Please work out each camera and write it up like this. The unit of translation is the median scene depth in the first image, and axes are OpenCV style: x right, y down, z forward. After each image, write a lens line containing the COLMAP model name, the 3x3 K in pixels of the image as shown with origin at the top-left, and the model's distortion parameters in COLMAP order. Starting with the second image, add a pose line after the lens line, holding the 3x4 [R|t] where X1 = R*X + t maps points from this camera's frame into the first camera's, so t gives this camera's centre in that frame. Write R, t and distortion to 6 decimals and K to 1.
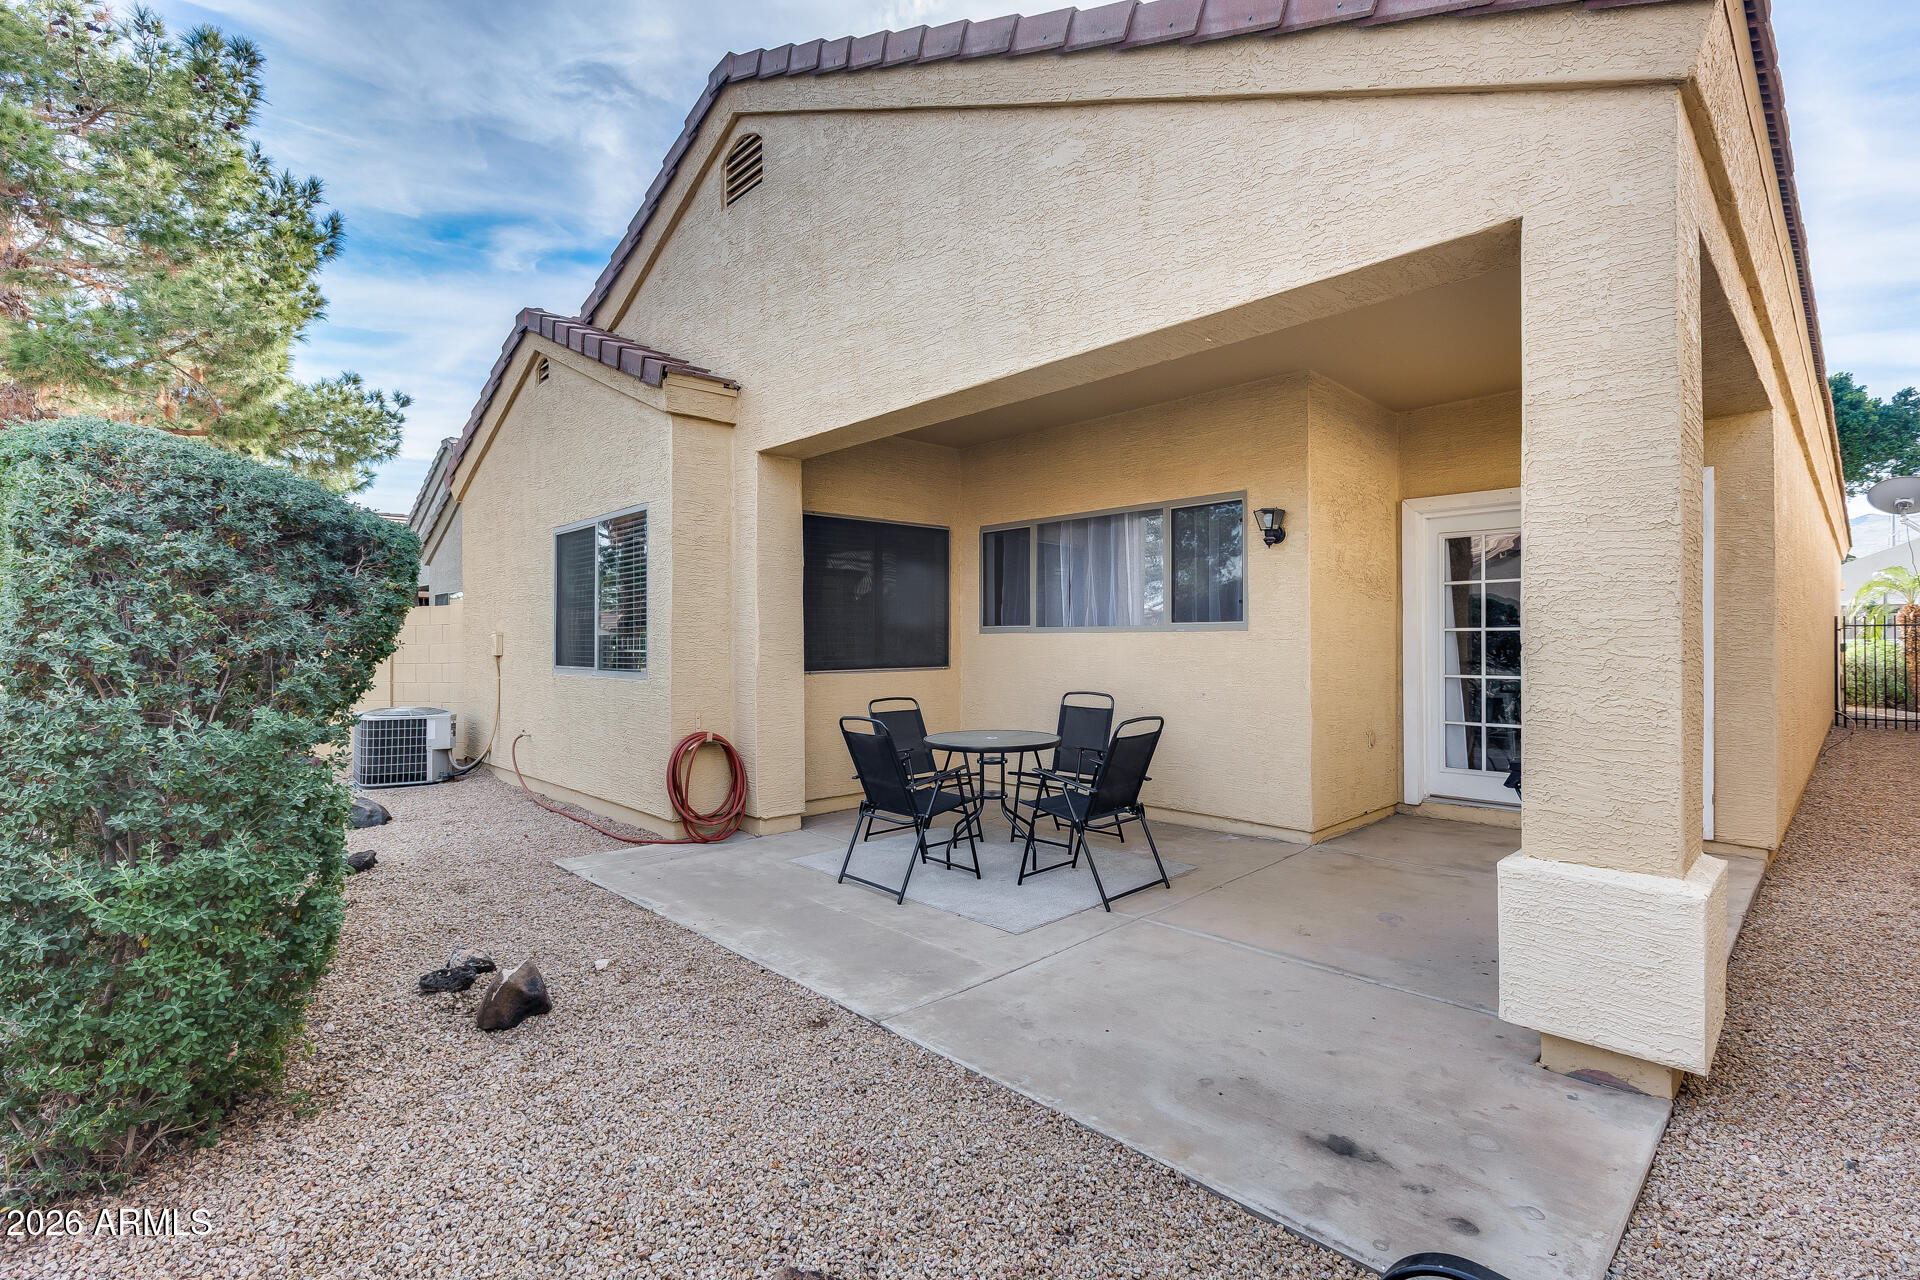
lens RADIAL K [[905.0, 0, 956.8], [0, 905.0, 640.3], [0, 0, 1]] dist [-0.000628, 0.000792]
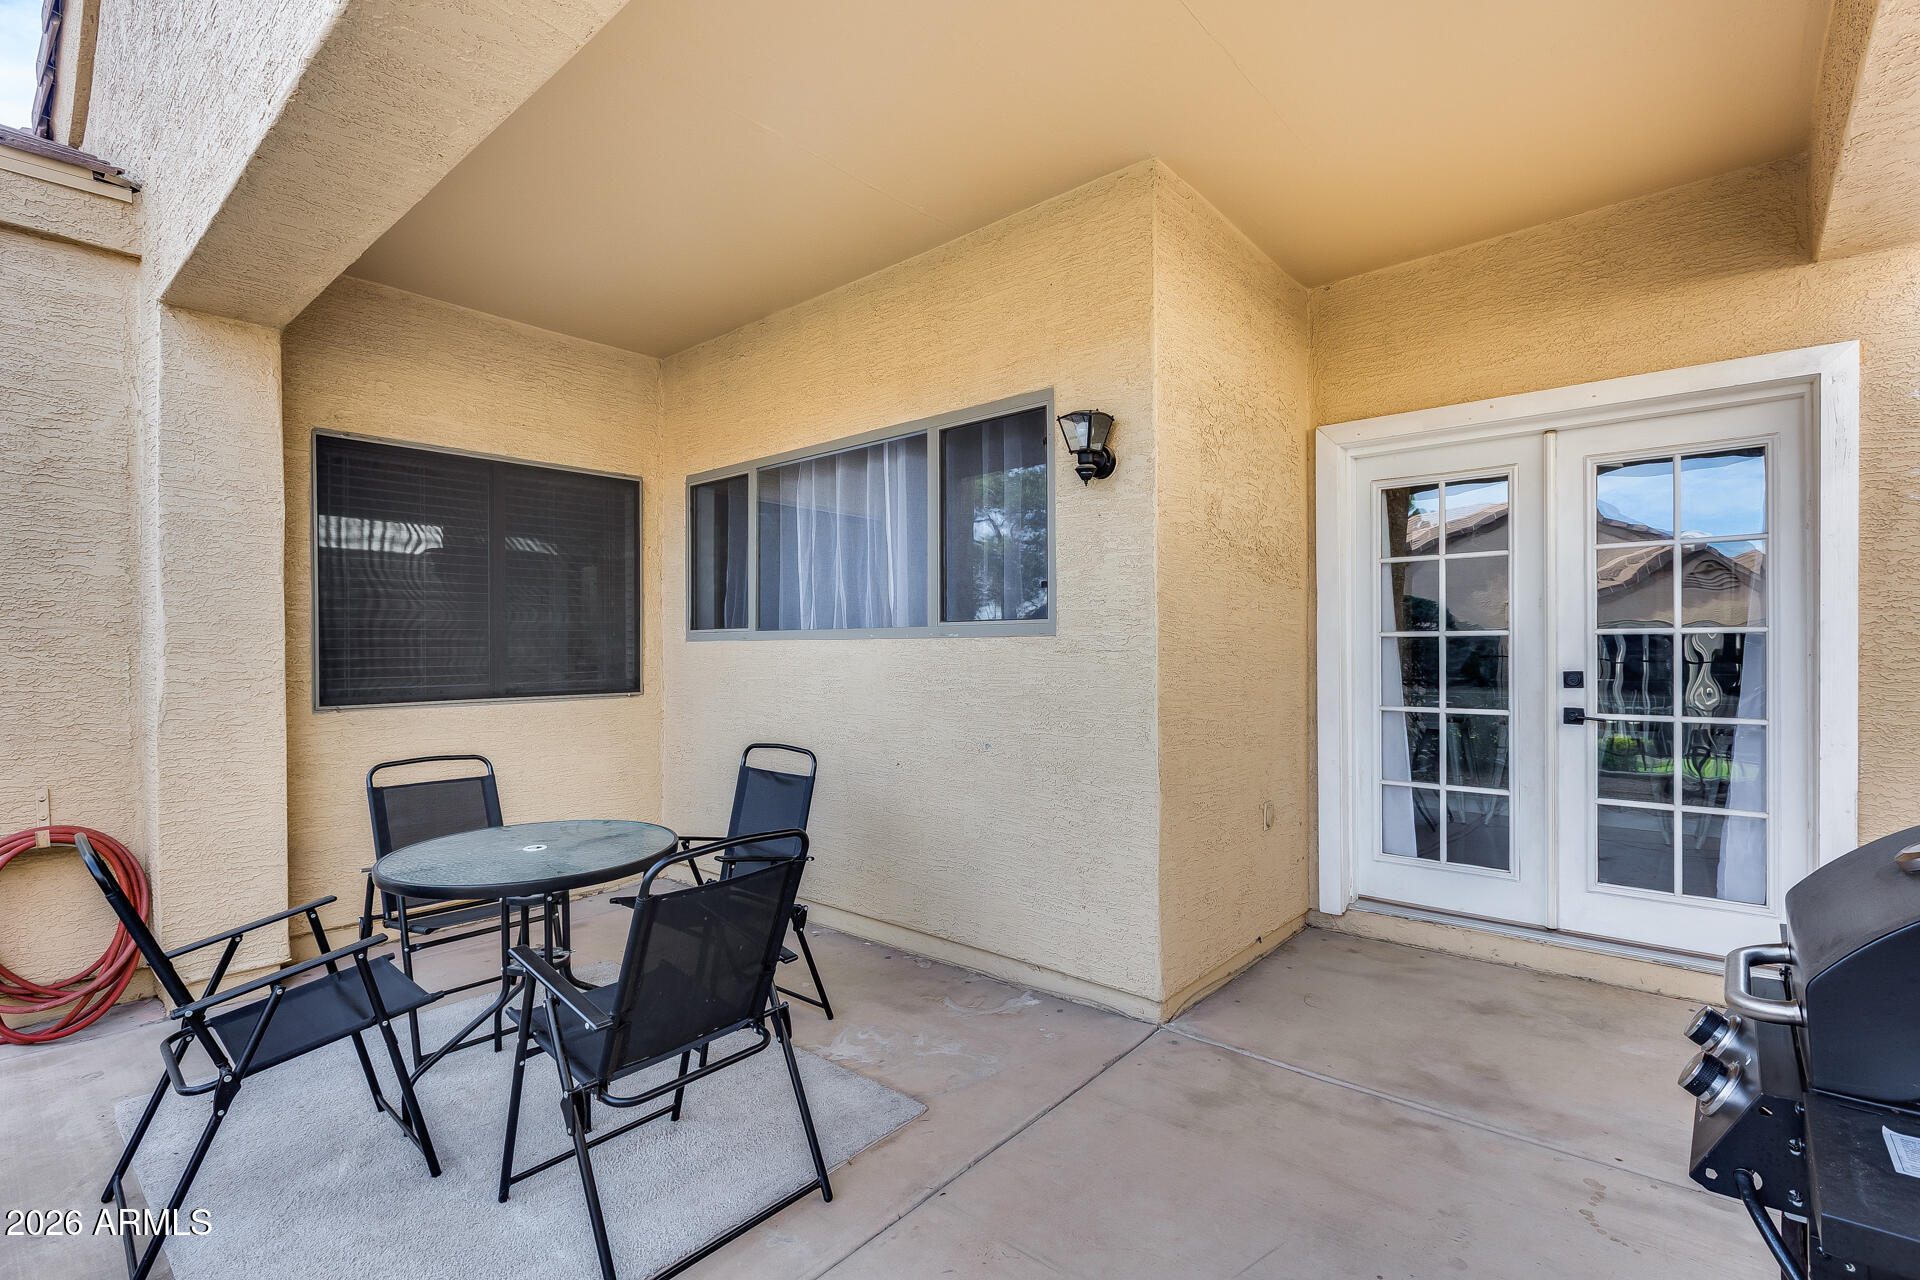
lens RADIAL K [[905.0, 0, 955.2], [0, 905.0, 647.4], [0, 0, 1]] dist [-0.000628, 0.000792]
pose [[0.996294, -0.001262, 0.086006, 0.200062], [0.001481, 0.999996, -0.002485, -0.001609], [-0.086002, 0.002603, 0.996292, 0.419613]]
